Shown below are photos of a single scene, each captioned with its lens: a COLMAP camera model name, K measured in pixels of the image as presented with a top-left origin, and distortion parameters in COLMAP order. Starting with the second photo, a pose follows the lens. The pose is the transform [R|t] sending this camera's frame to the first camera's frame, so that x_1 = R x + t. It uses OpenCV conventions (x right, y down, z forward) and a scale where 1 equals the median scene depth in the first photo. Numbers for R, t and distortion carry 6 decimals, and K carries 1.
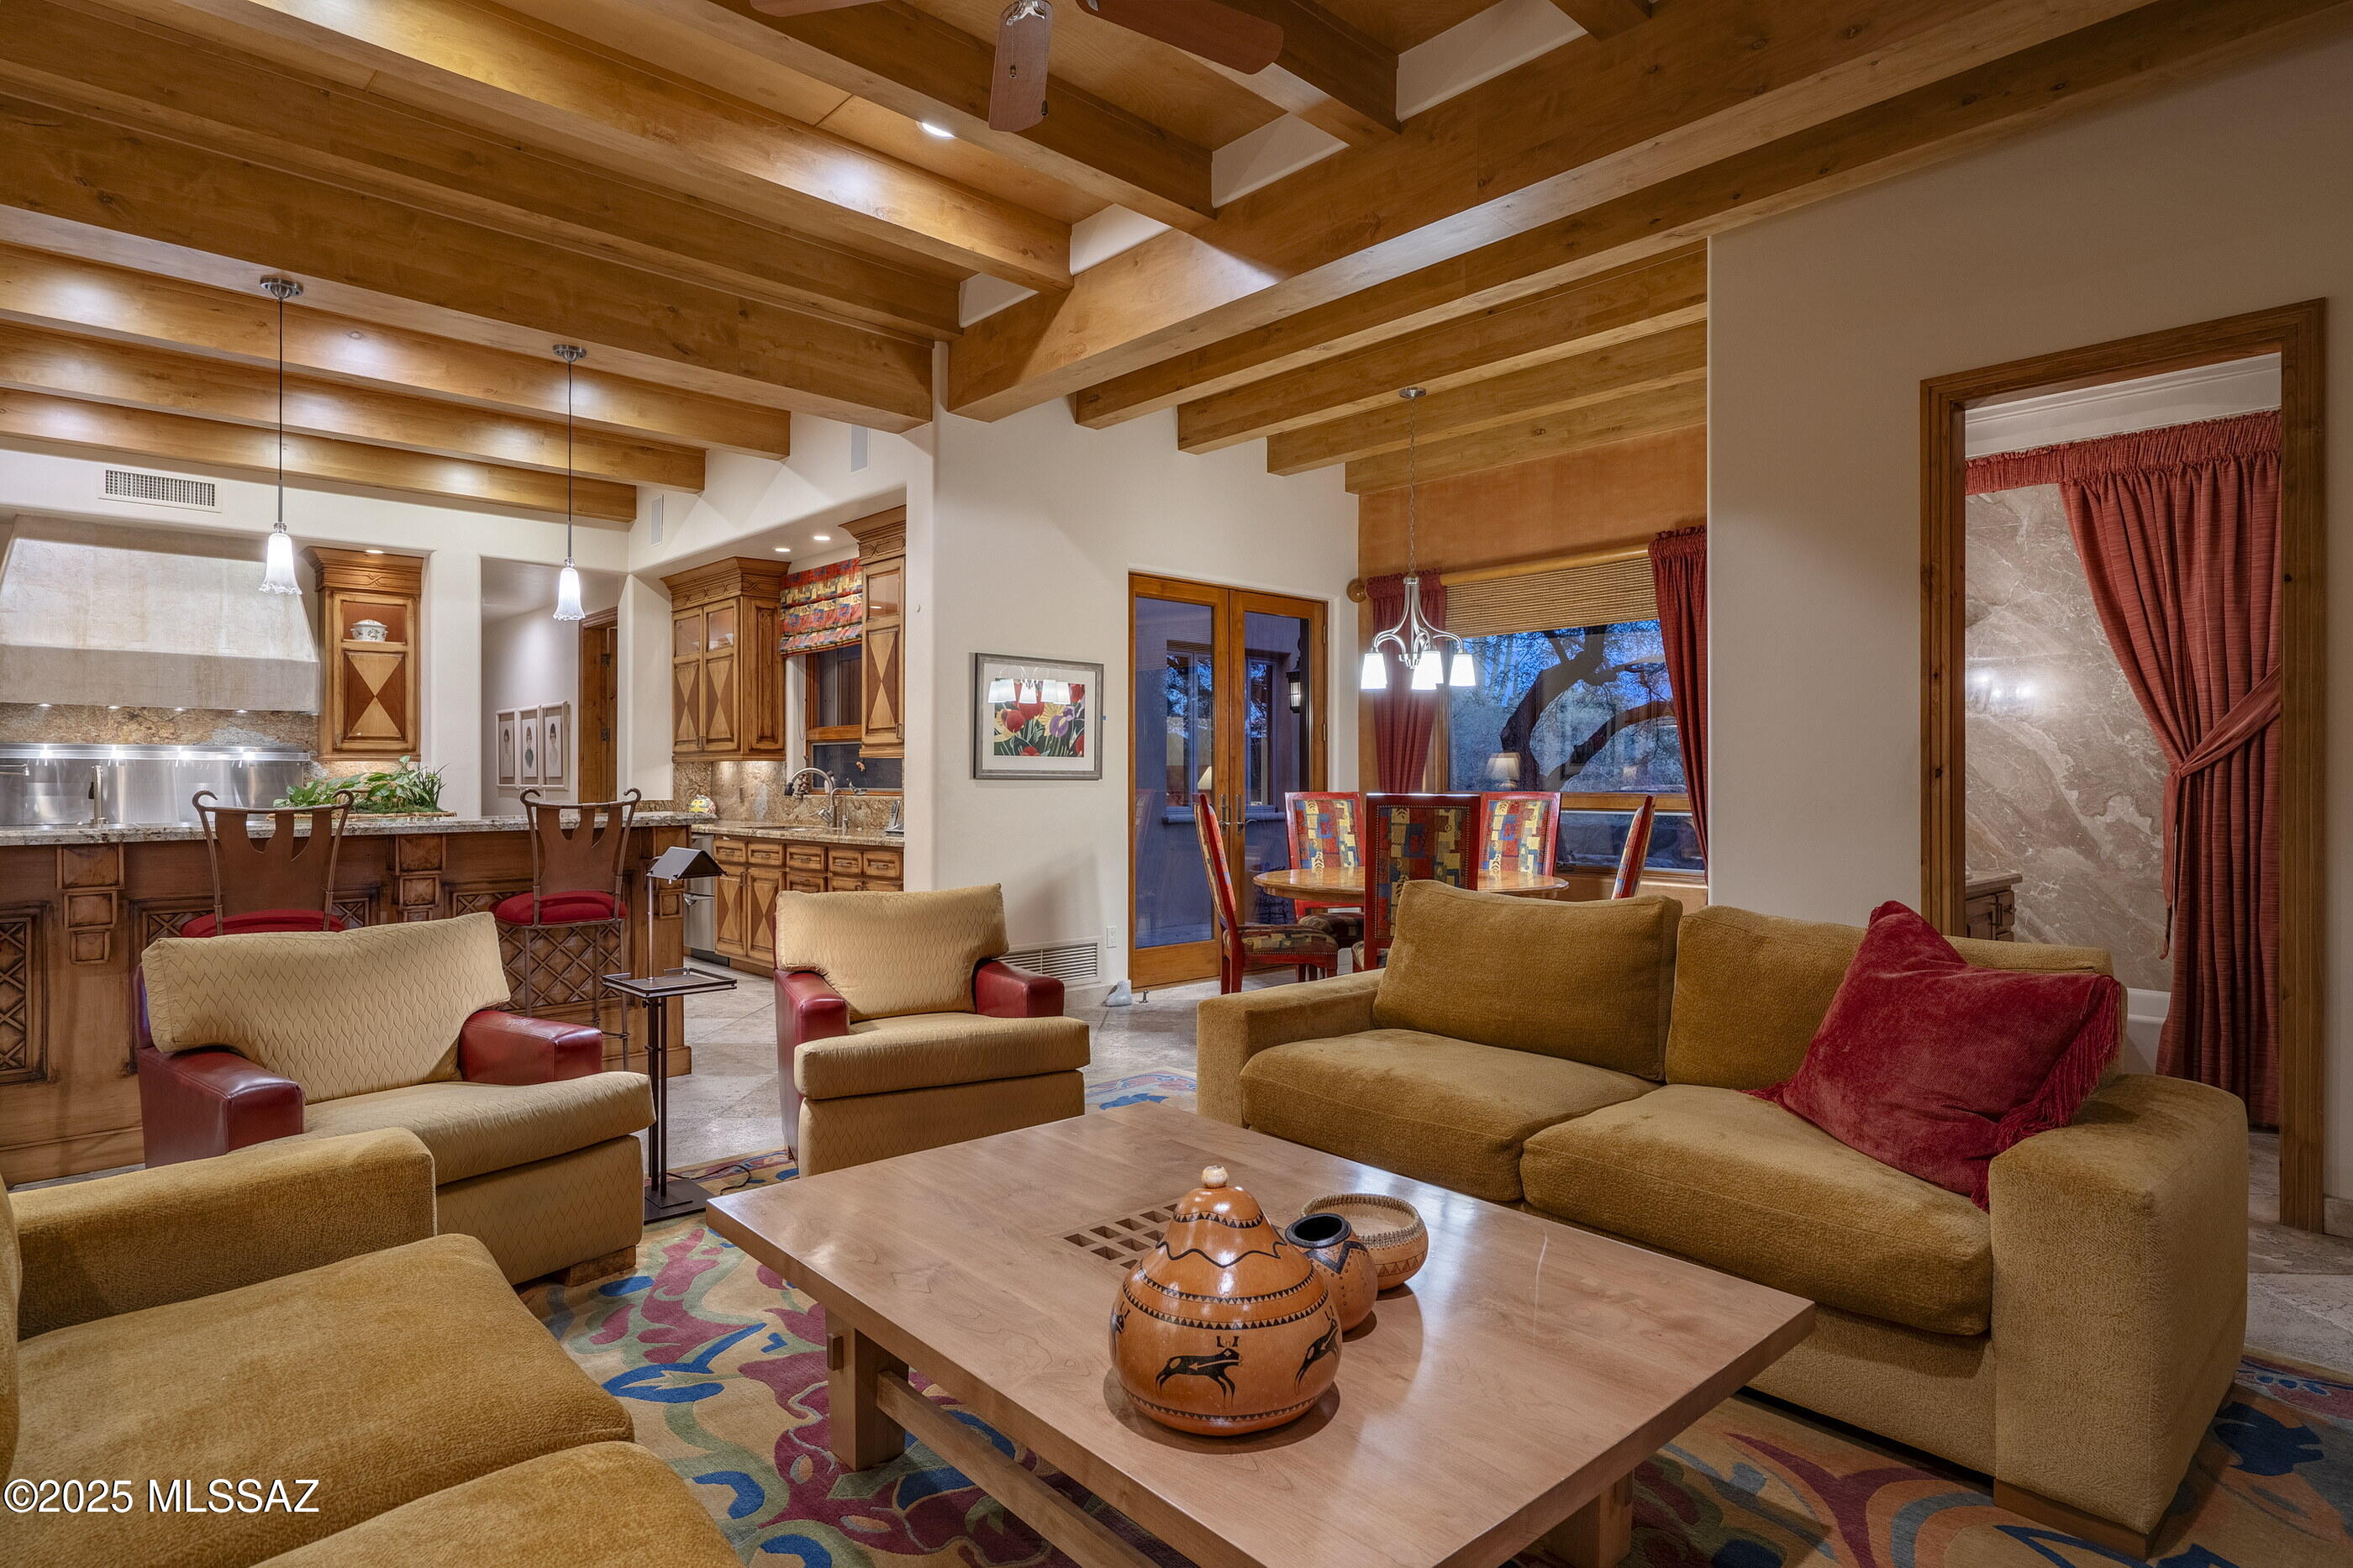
lens RADIAL K [[1302.2, 0, 1258.4], [0, 1302.2, 794.2], [0, 0, 1]] dist [0.005833, -0.000423]
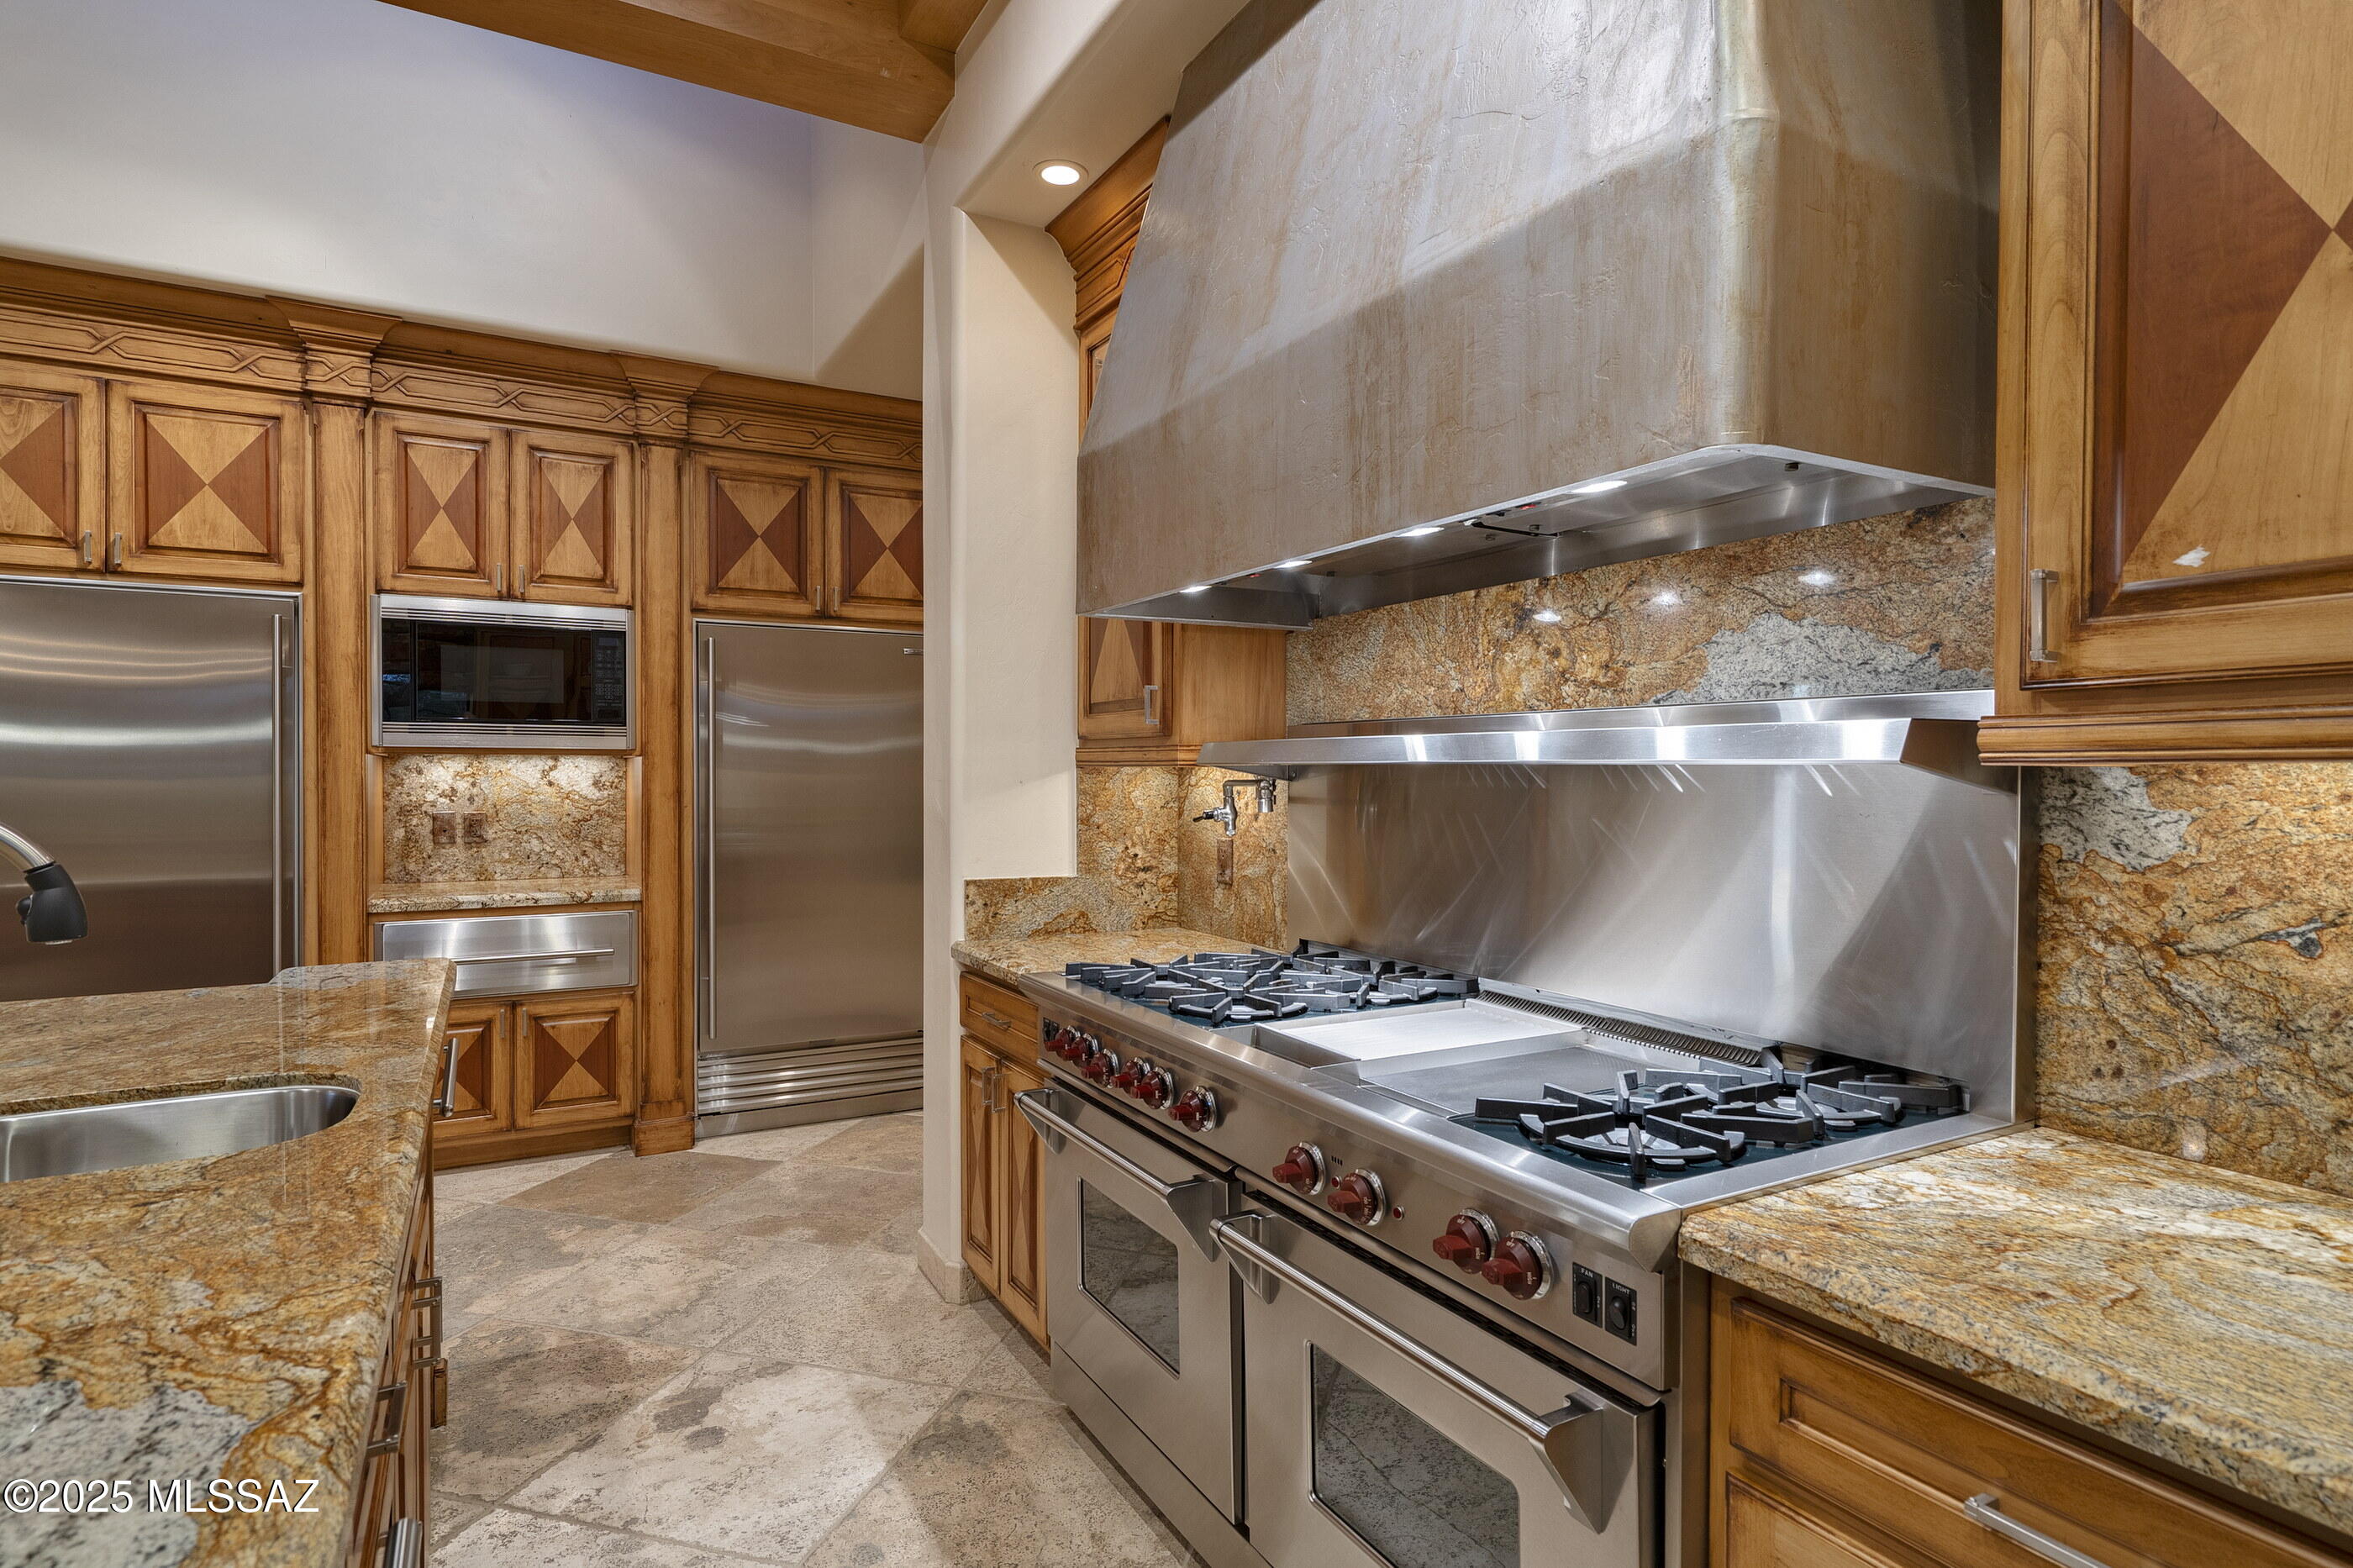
lens RADIAL K [[1225.2, 0, 1181.0], [0, 1225.2, 787.9], [0, 0, 1]] dist [0.000287, 0.001932]
pose [[-0.262650, 0.014121, -0.964788, -0.598899], [-0.012266, 0.999763, 0.017972, -0.026819], [0.964813, 0.016554, -0.262414, 1.034347]]
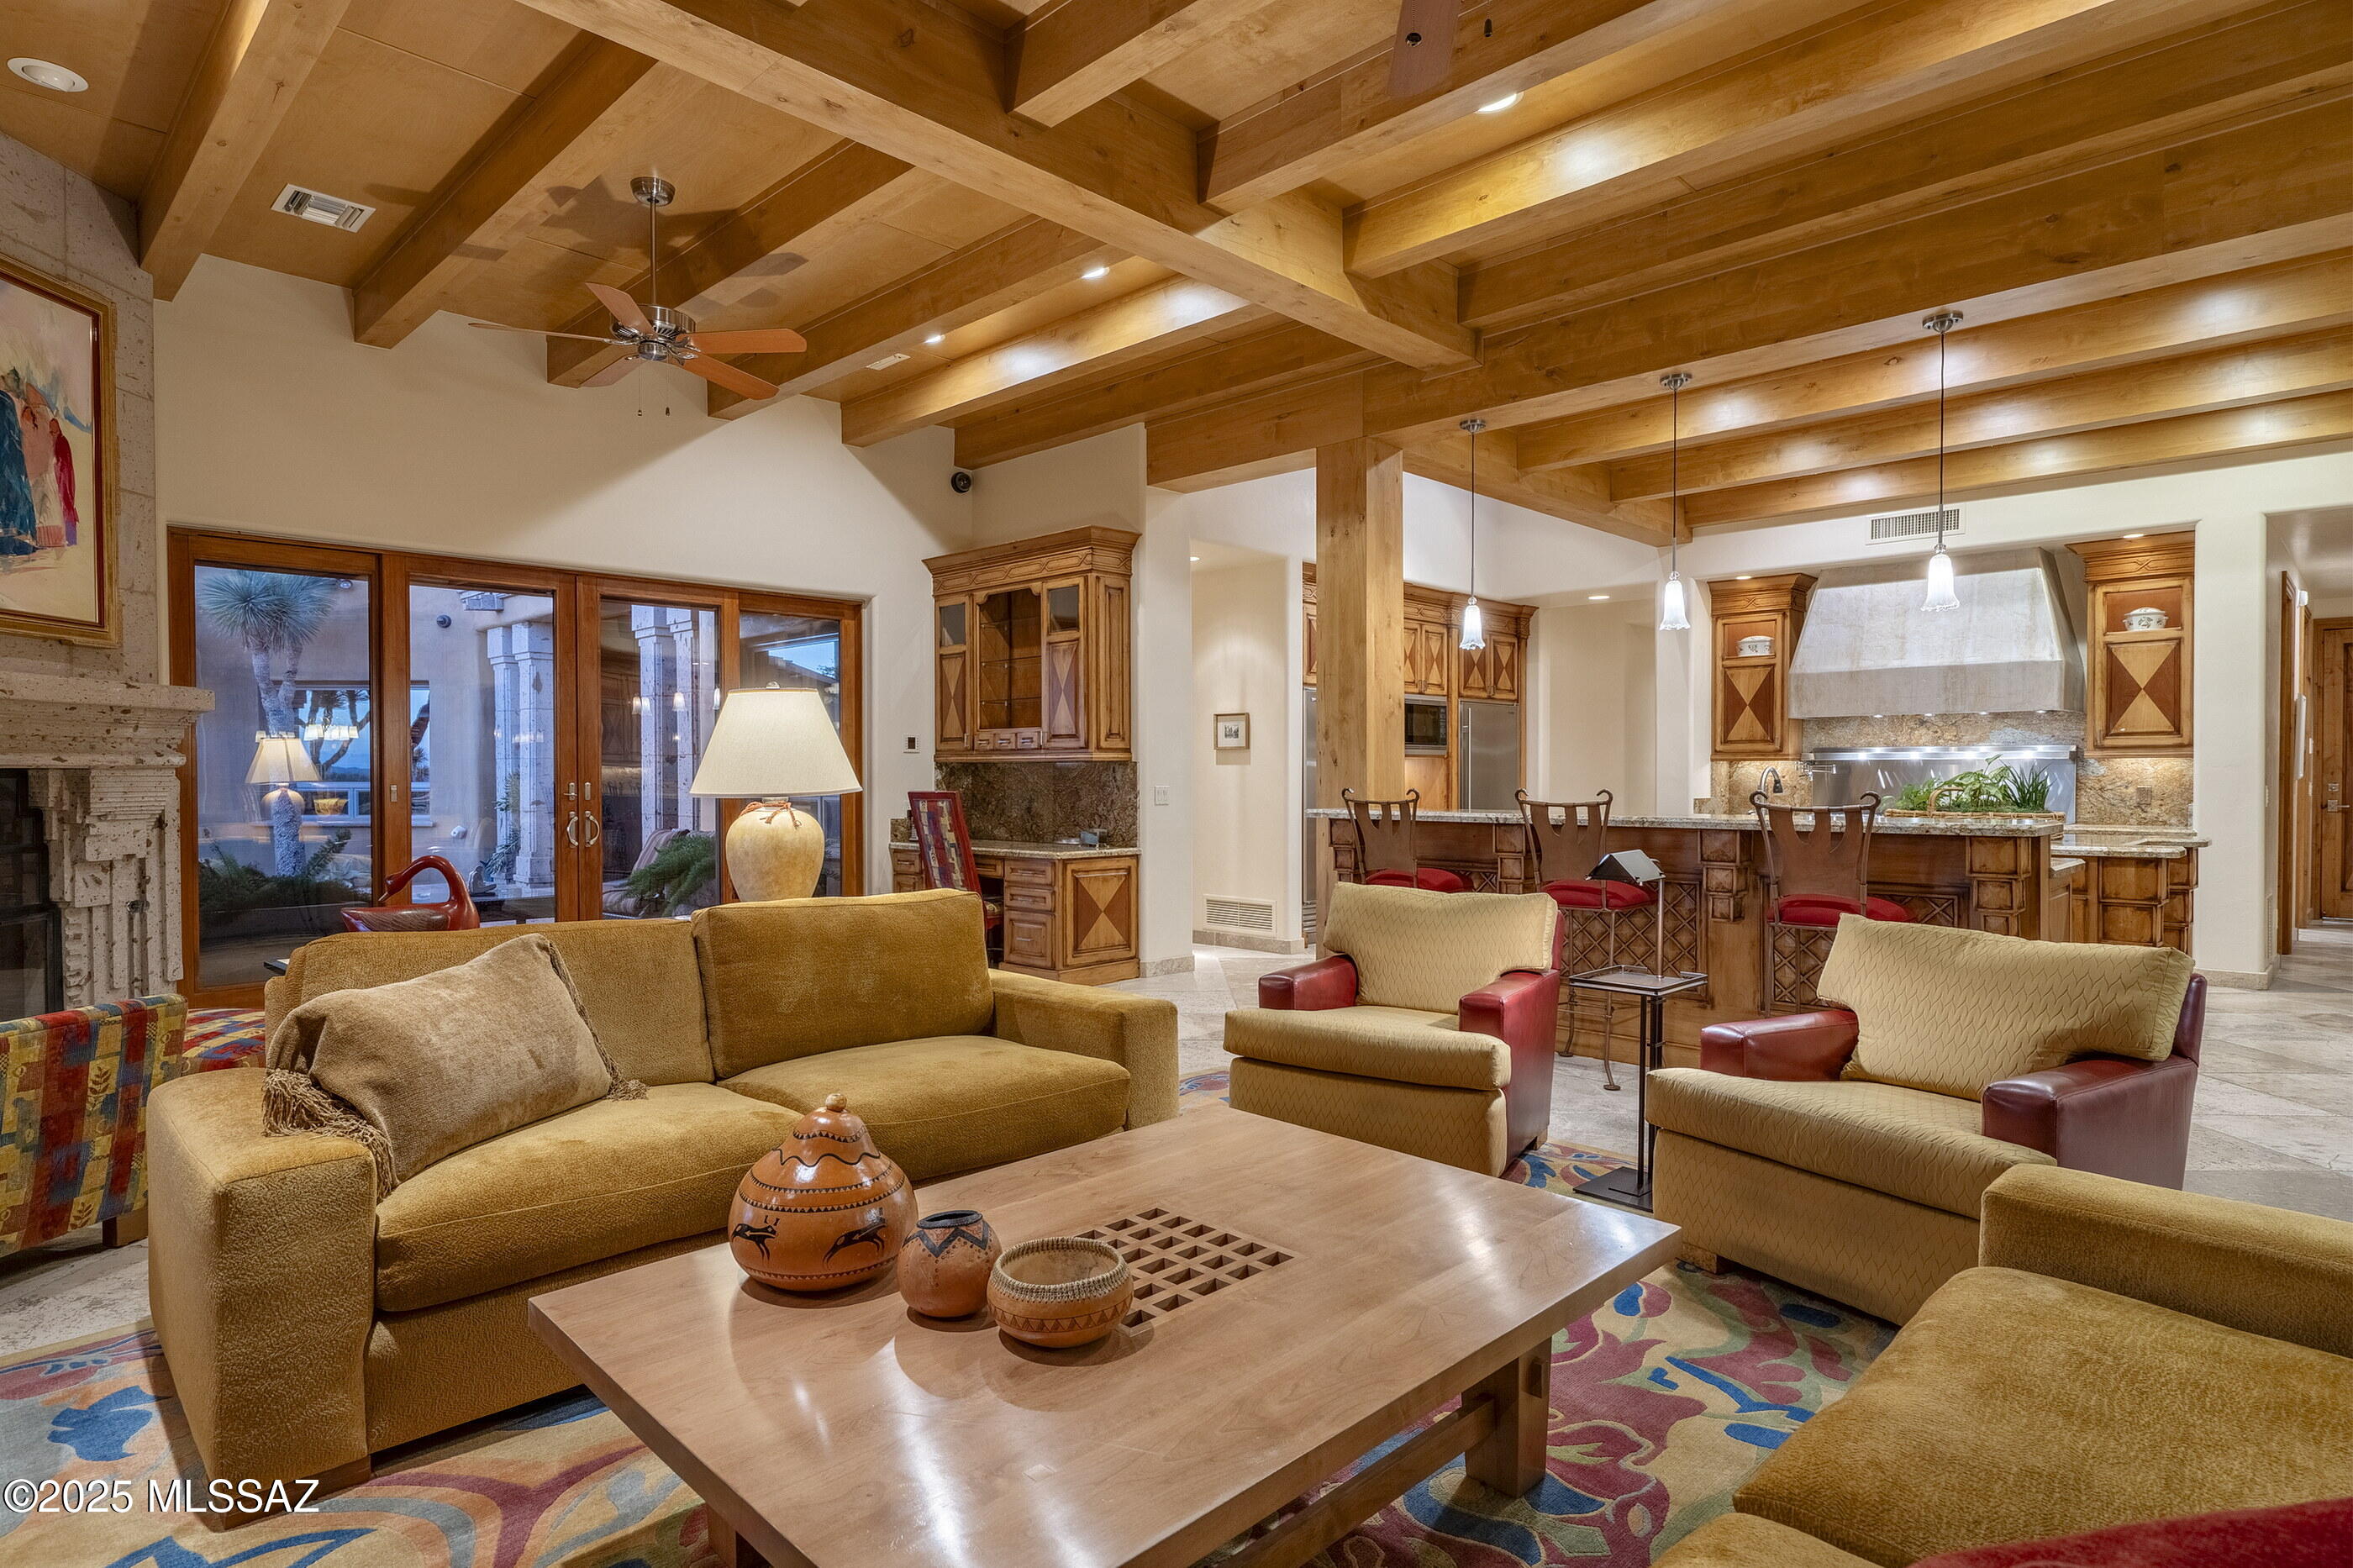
lens RADIAL K [[1225.2, 0, 1038.4], [0, 1225.2, 782.3], [0, 0, 1]] dist [0.000287, 0.001932]
pose [[-0.057981, 0.008058, -0.998285, 0.273261], [-0.010812, 0.999904, 0.008699, -0.008329], [0.998259, 0.011297, -0.057889, 0.294949]]
